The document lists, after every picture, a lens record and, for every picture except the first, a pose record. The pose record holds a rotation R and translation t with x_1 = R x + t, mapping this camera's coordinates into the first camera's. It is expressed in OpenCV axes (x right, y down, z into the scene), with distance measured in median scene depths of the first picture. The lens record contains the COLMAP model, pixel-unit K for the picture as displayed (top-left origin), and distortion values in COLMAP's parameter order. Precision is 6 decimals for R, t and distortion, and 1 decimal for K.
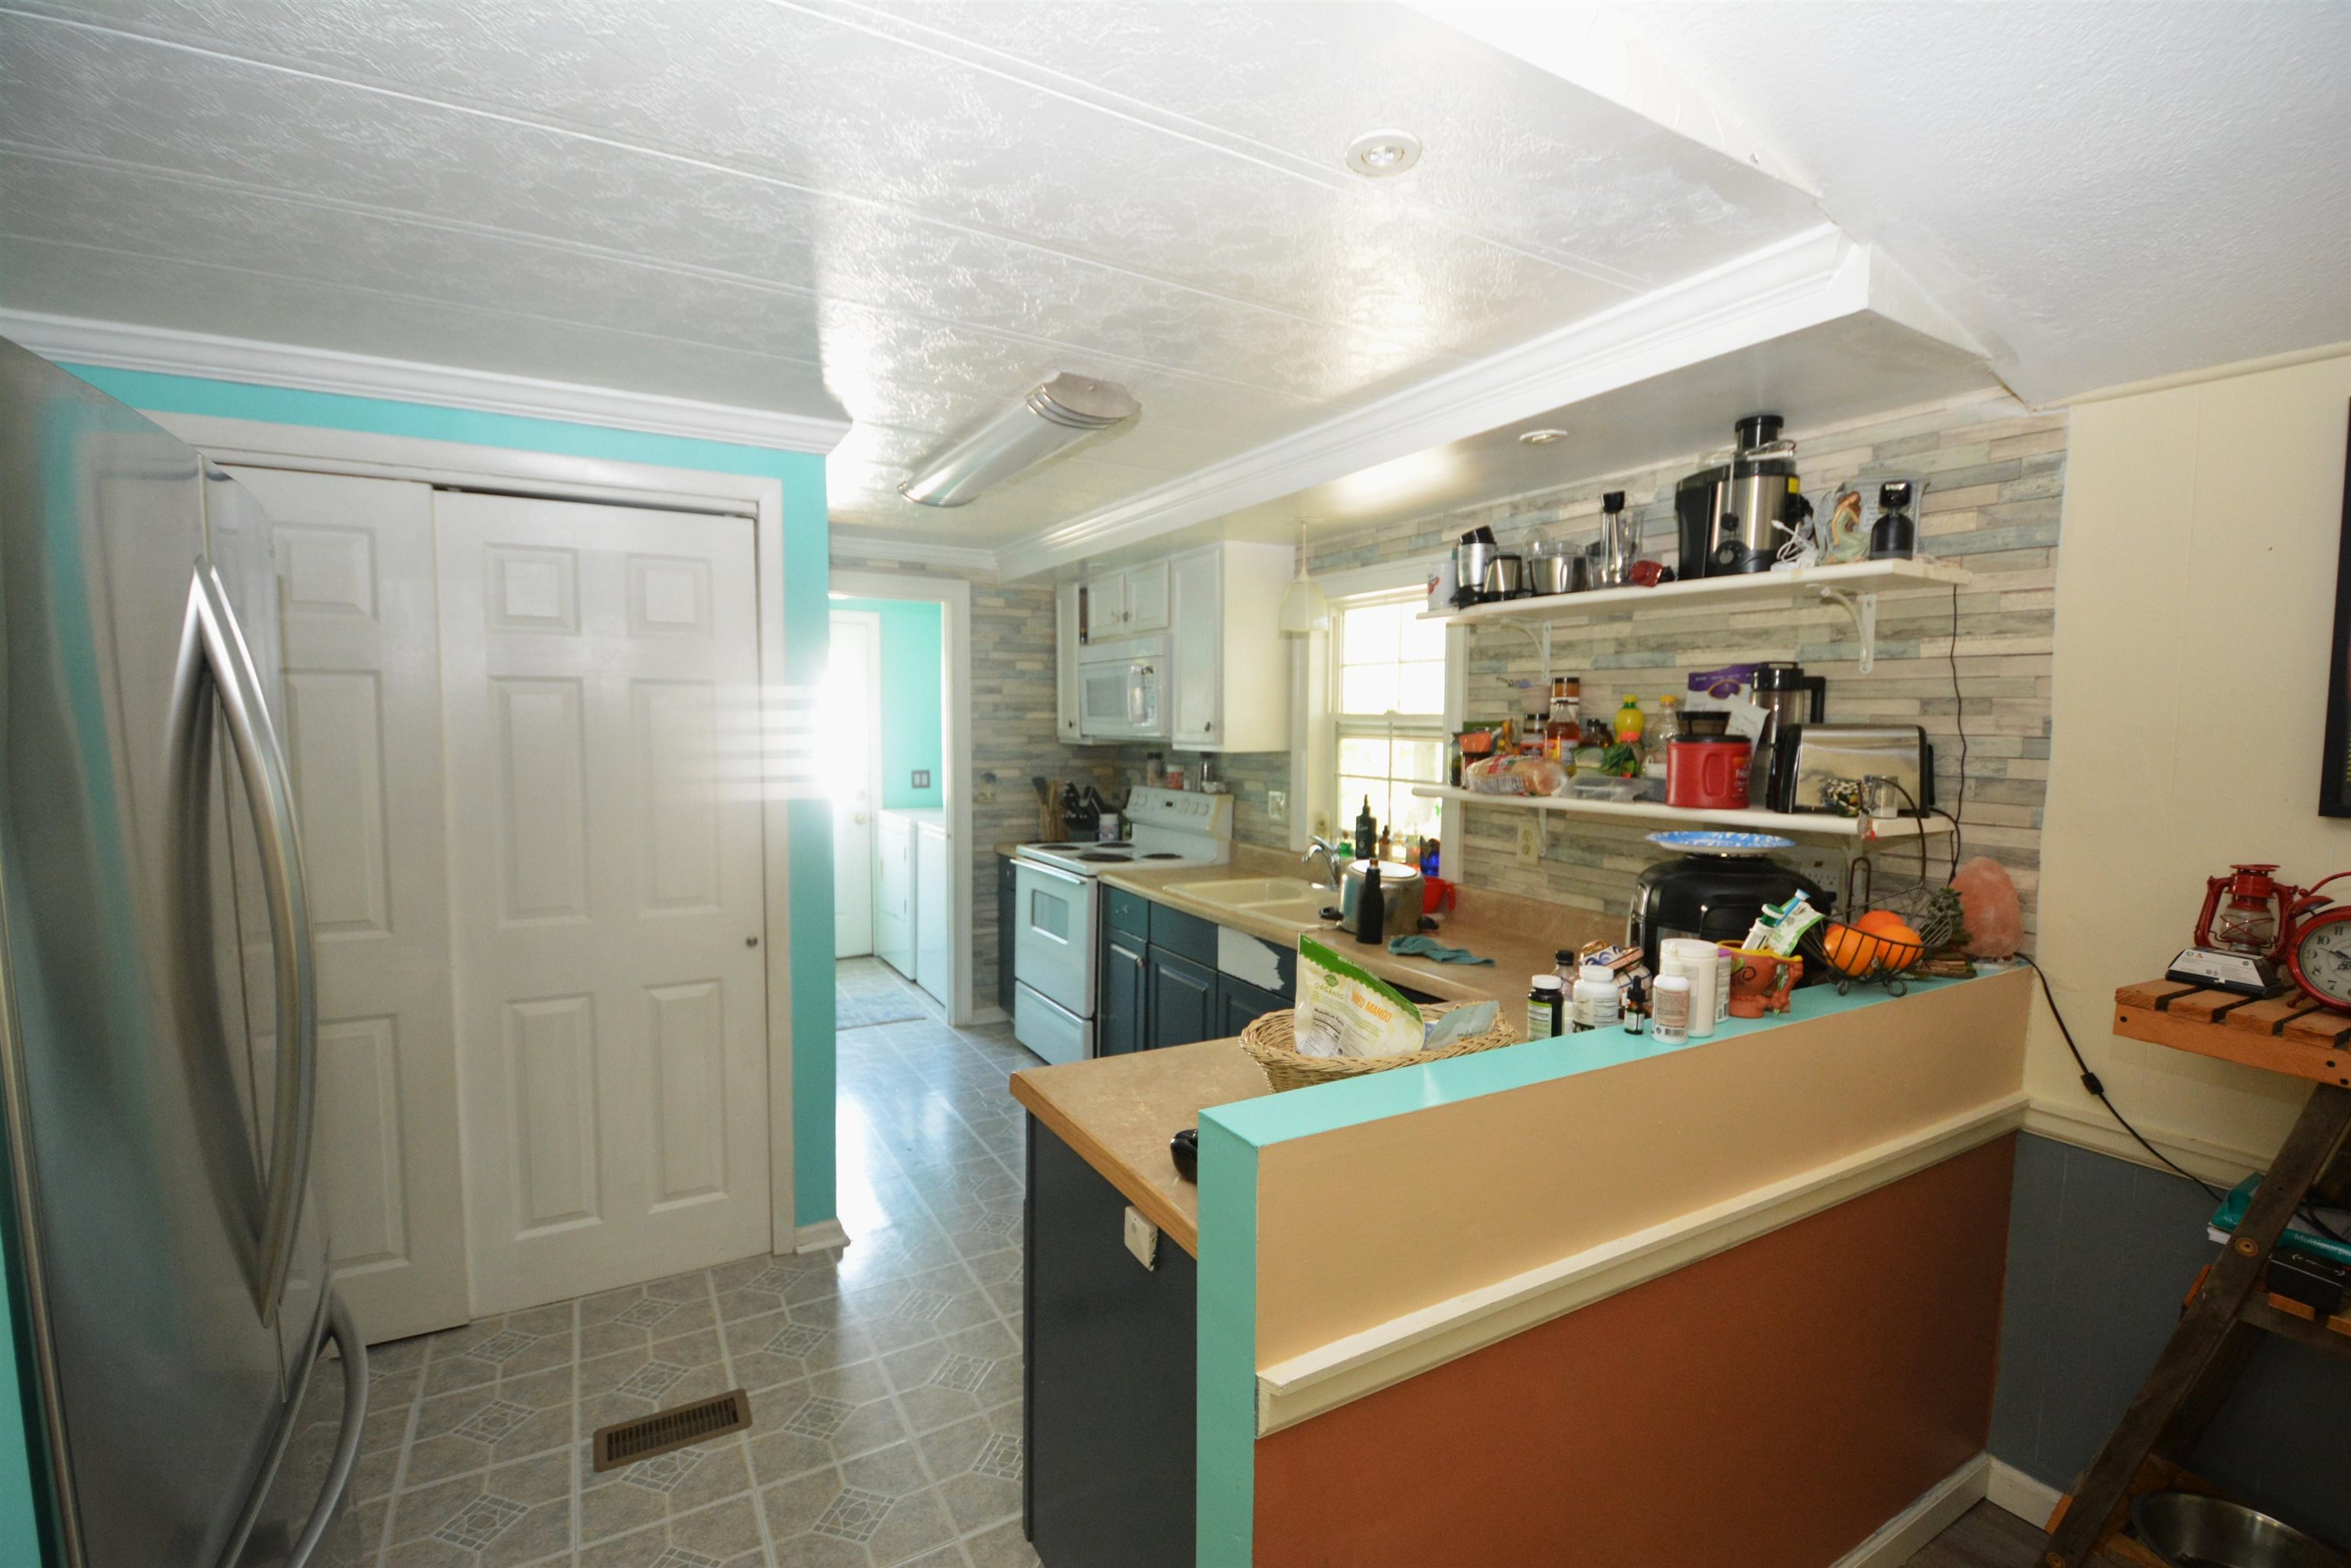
lens RADIAL K [[1025.3, 0, 1175.8], [0, 1025.3, 795.5], [0, 0, 1]] dist [0.019633, -0.024977]
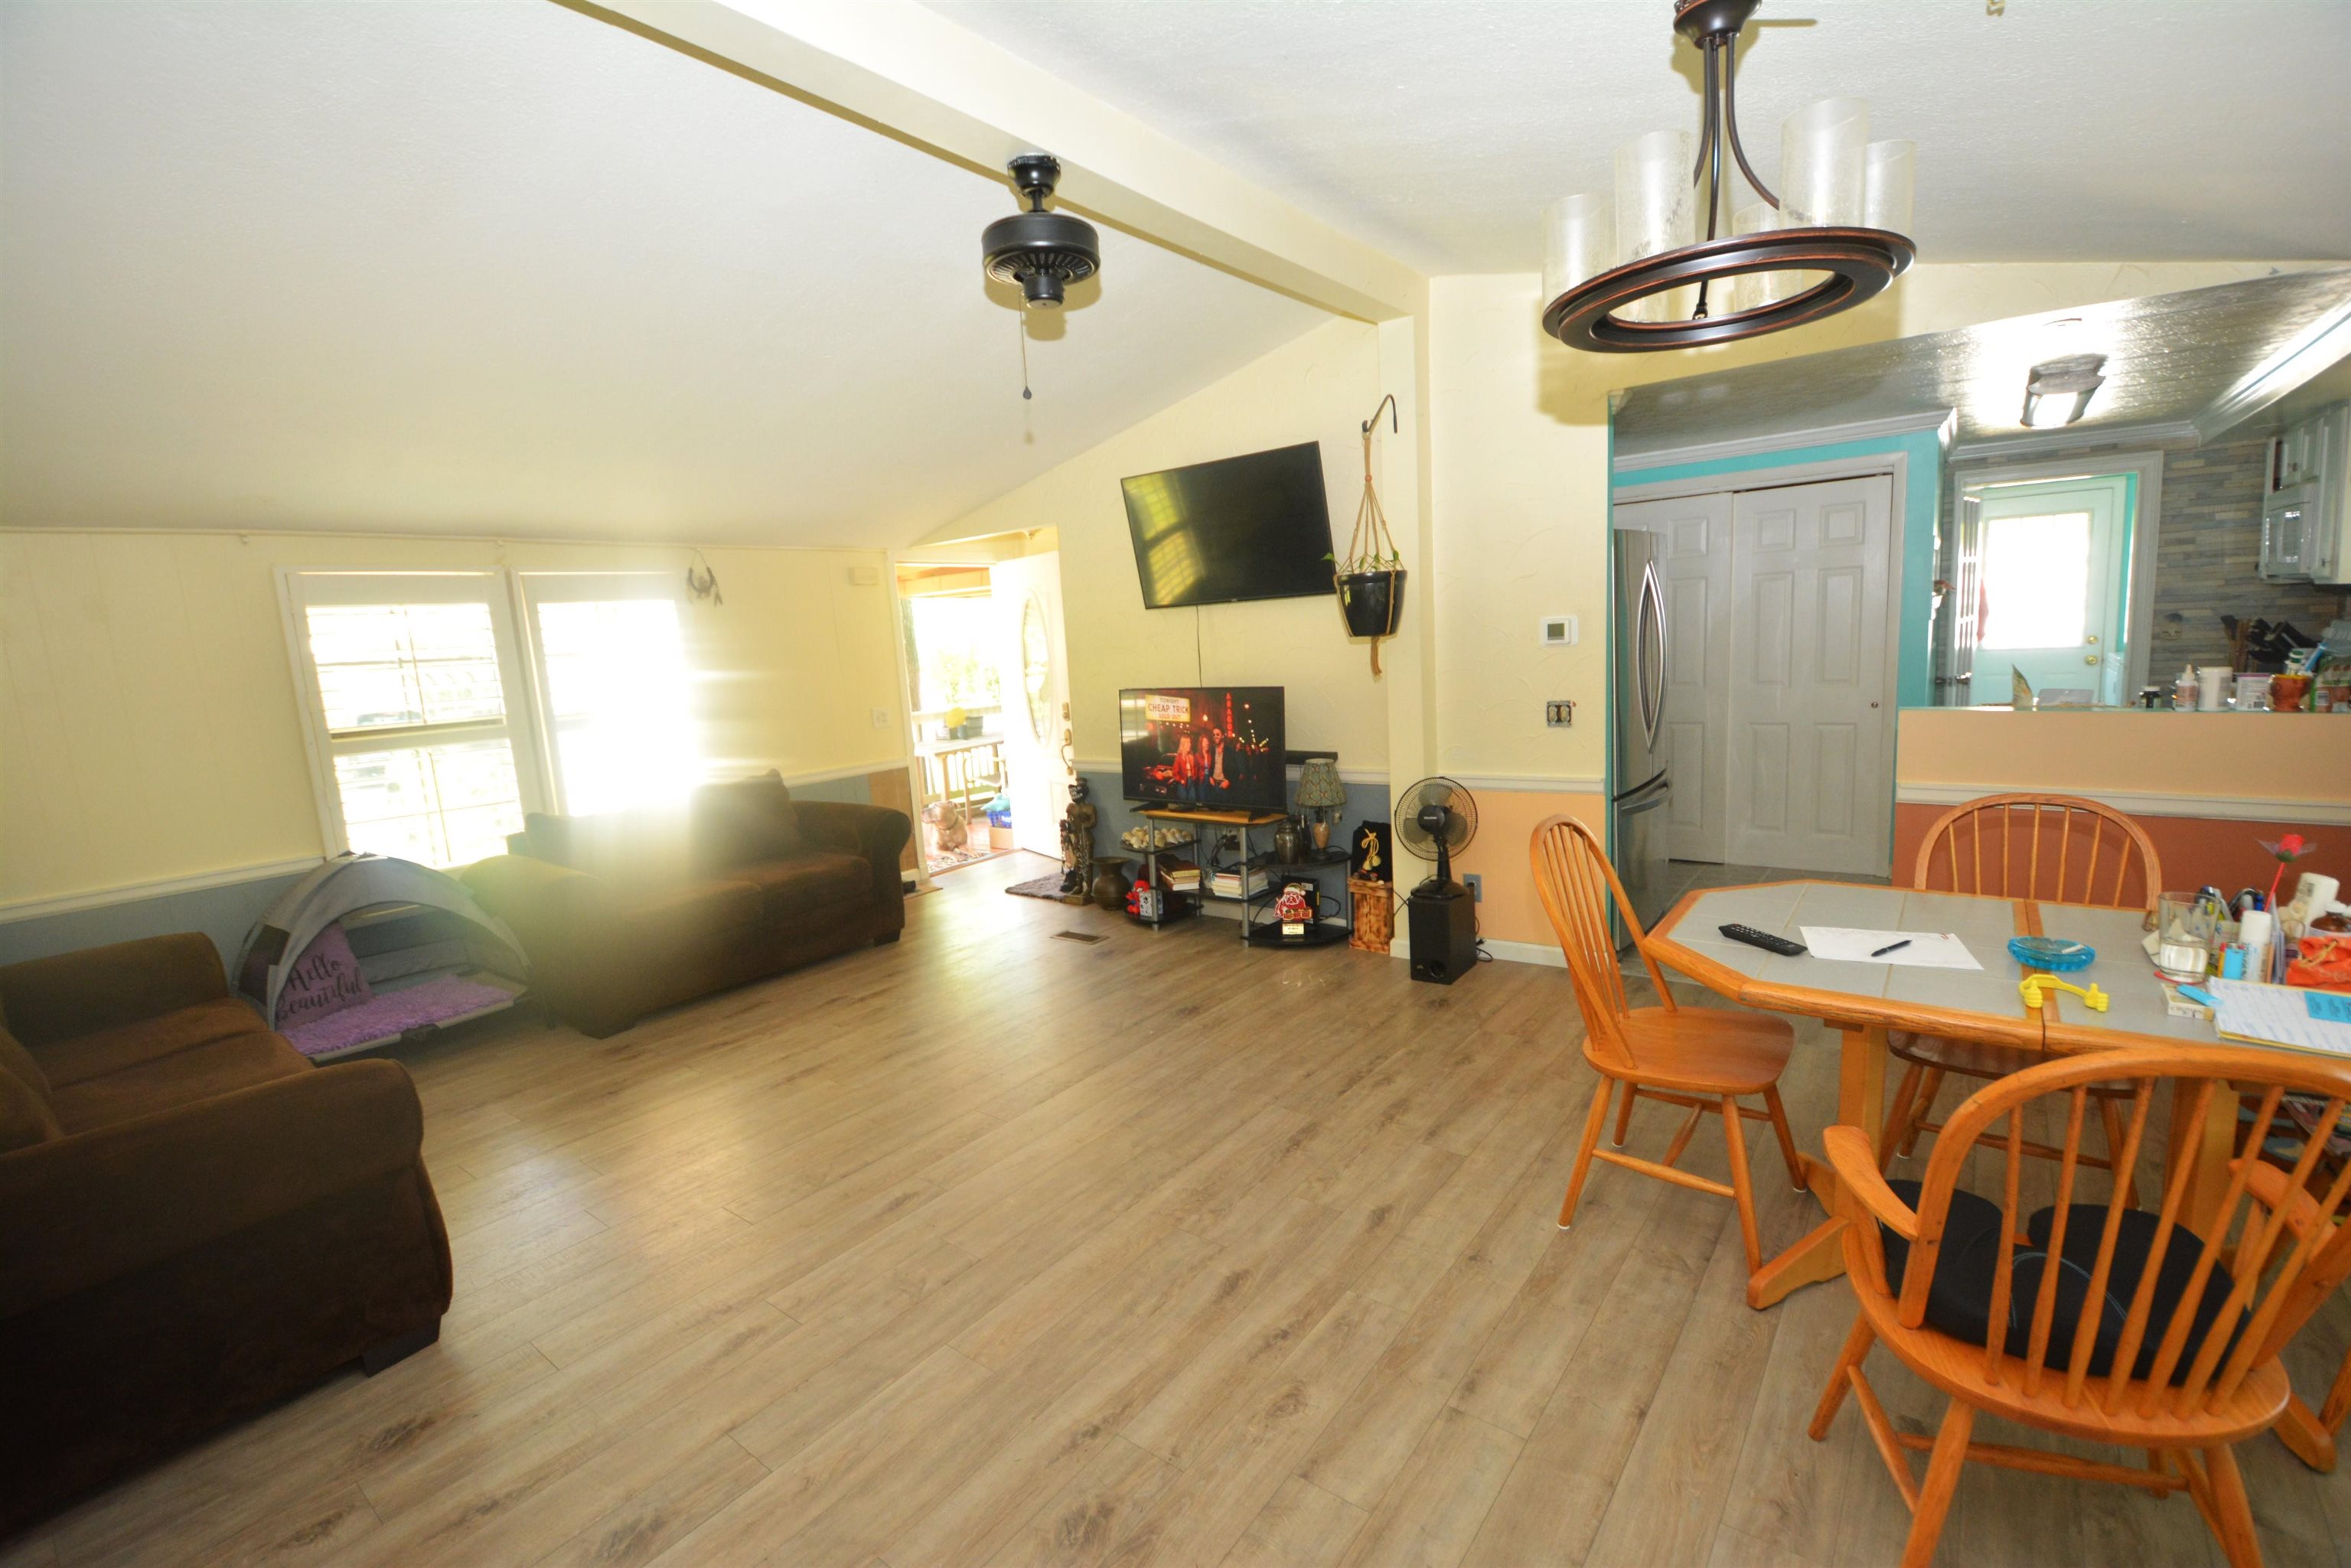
lens RADIAL K [[1025.3, 0, 1175.8], [0, 1025.3, 795.5], [0, 0, 1]] dist [0.019633, -0.024977]
pose [[0.383932, 0.112298, -0.916507, 0.843191], [-0.001707, 0.992662, 0.120914, 0.081986], [0.923360, -0.044859, 0.381307, -0.906847]]
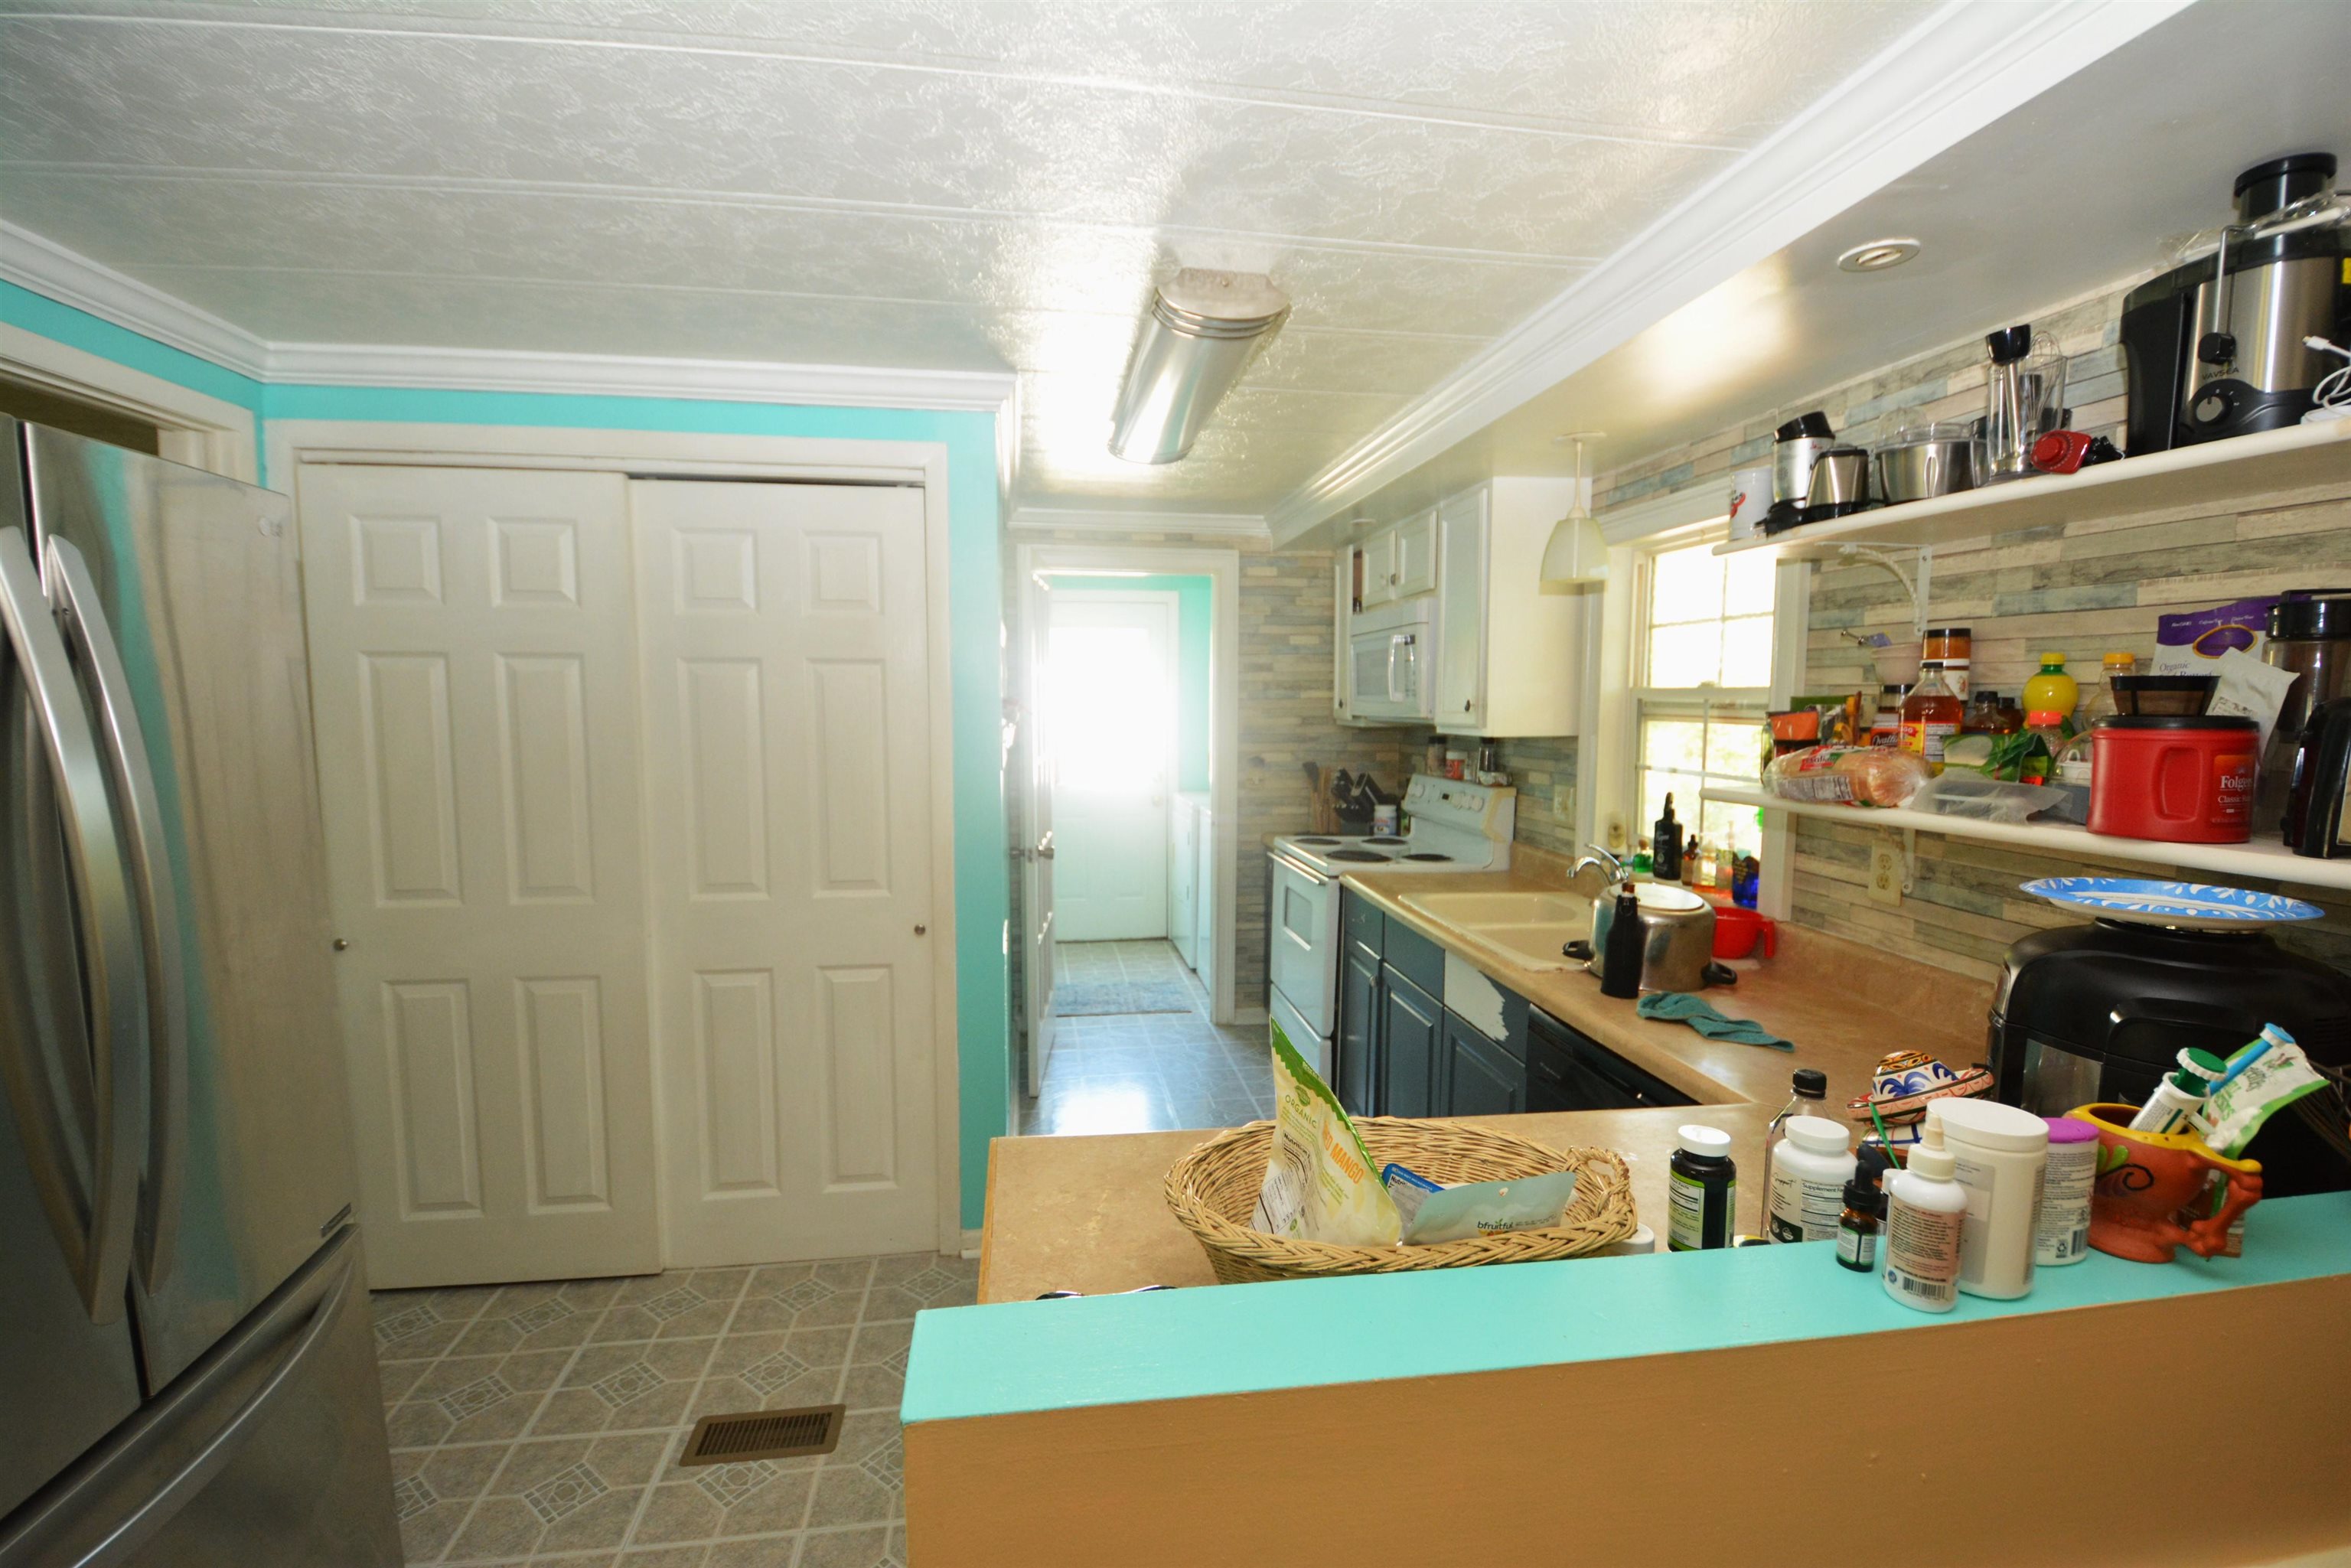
lens RADIAL K [[1025.3, 0, 1175.8], [0, 1025.3, 795.5], [0, 0, 1]] dist [0.019633, -0.024977]
pose [[0.930550, 0.029178, -0.365001, 0.159851], [-0.022678, 0.999499, 0.022083, -0.010431], [0.365463, -0.012272, 0.930745, 0.195022]]
